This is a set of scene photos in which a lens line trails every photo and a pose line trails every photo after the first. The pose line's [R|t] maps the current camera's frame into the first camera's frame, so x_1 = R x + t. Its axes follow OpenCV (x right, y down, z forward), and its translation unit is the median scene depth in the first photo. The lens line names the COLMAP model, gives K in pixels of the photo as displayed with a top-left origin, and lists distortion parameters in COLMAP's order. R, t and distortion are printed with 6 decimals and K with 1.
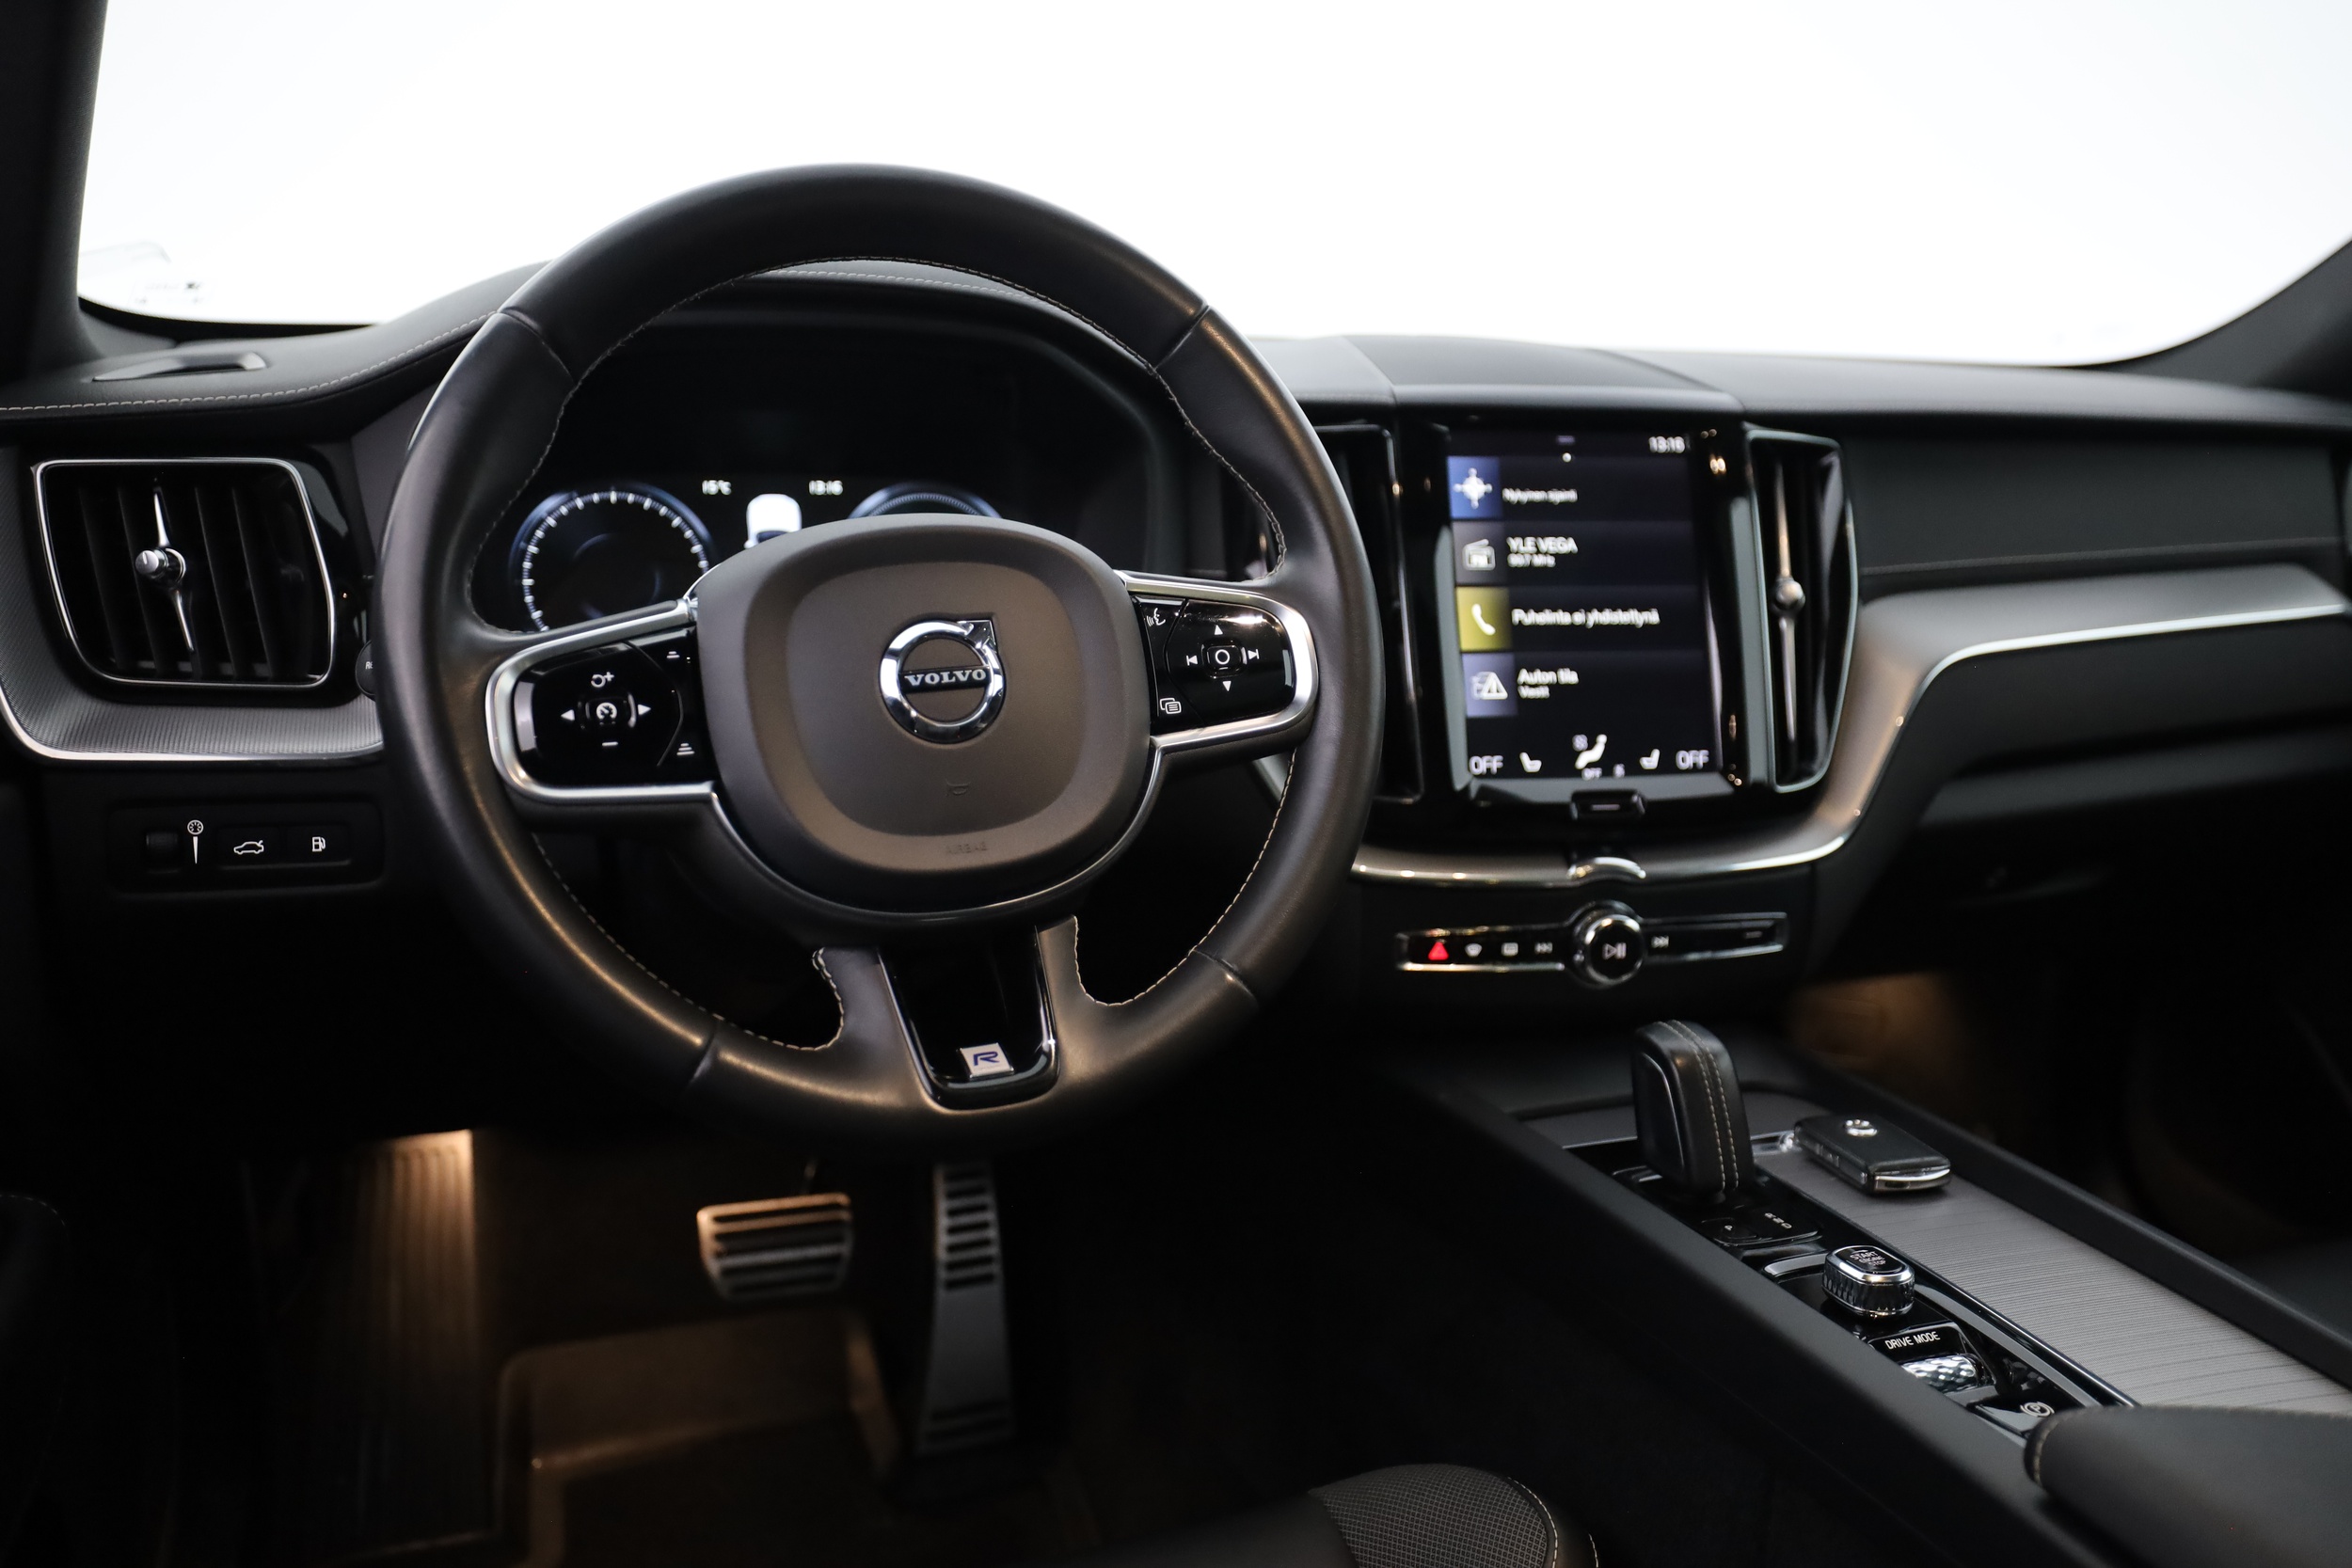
lens RADIAL K [[1964.6, 0, 1170.3], [0, 1964.6, 787.5], [0, 0, 1]] dist [0.045295, -0.002166]
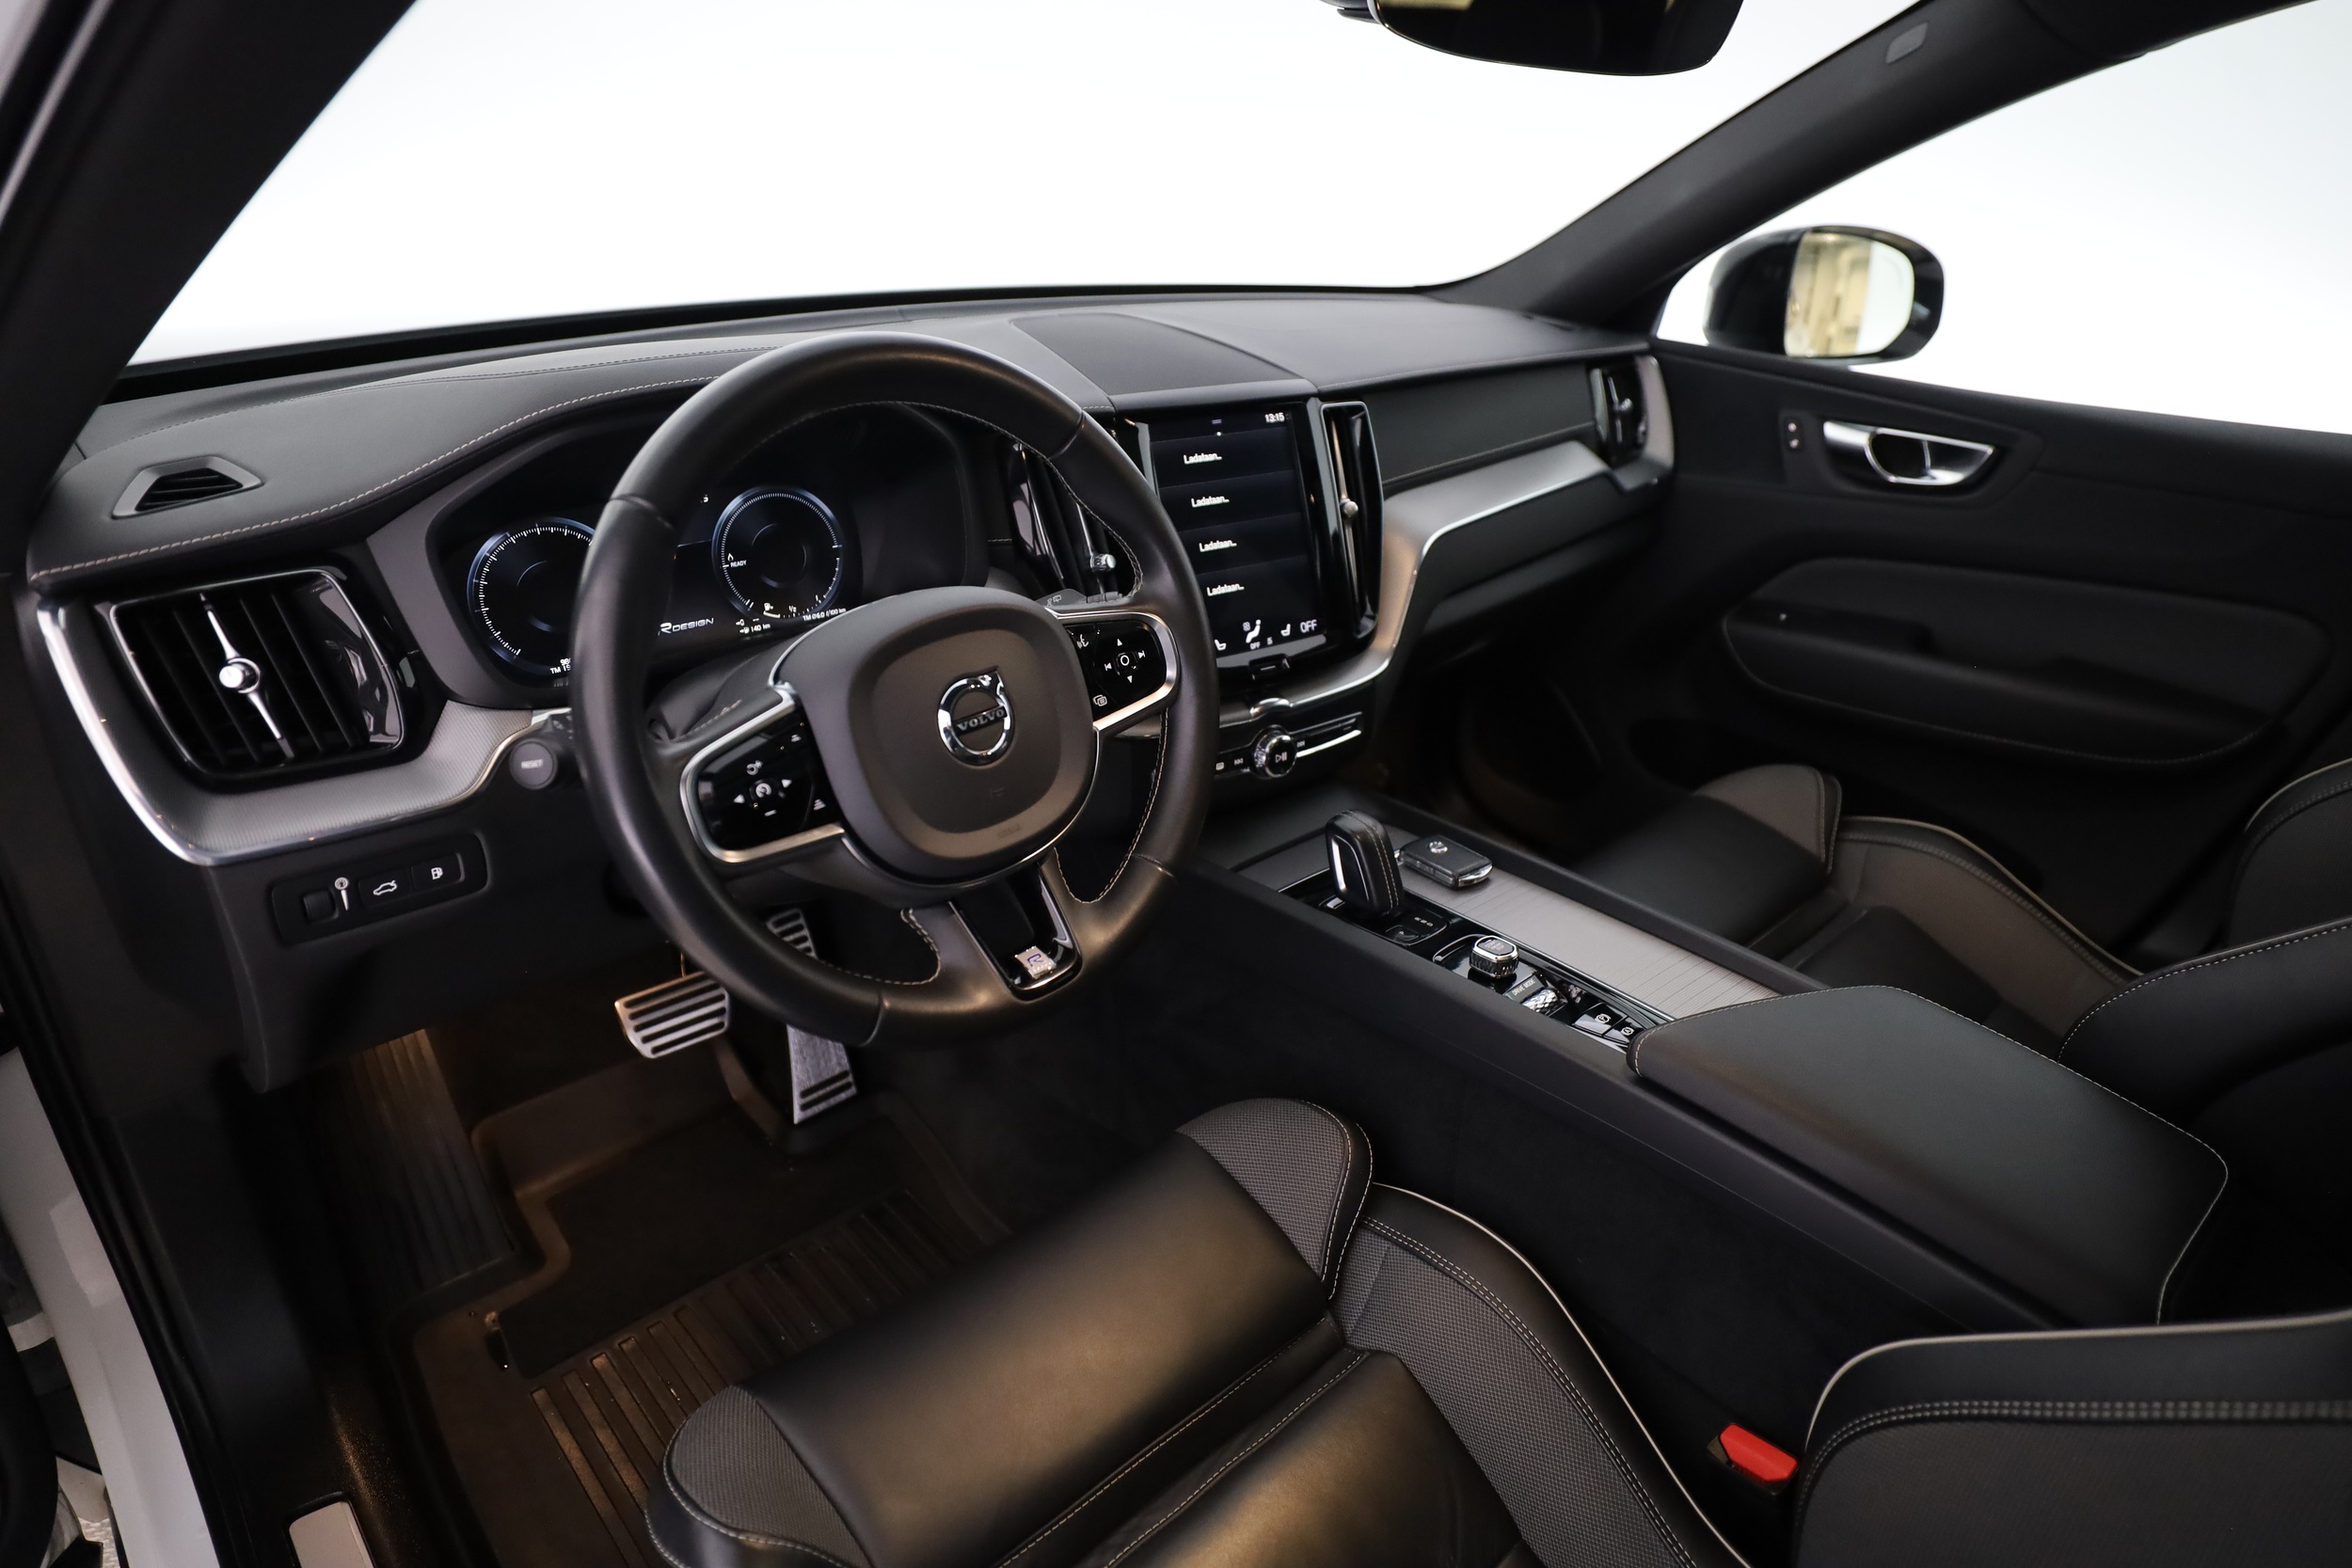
lens RADIAL K [[1387.5, 0, 1176.2], [0, 1387.5, 784.3], [0, 0, 1]] dist [0.006308, 0.001018]
pose [[0.926421, -0.164867, 0.338472, -0.263940], [0.085777, 0.967805, 0.236633, -0.188830], [-0.366588, -0.190188, 0.910737, 0.008104]]
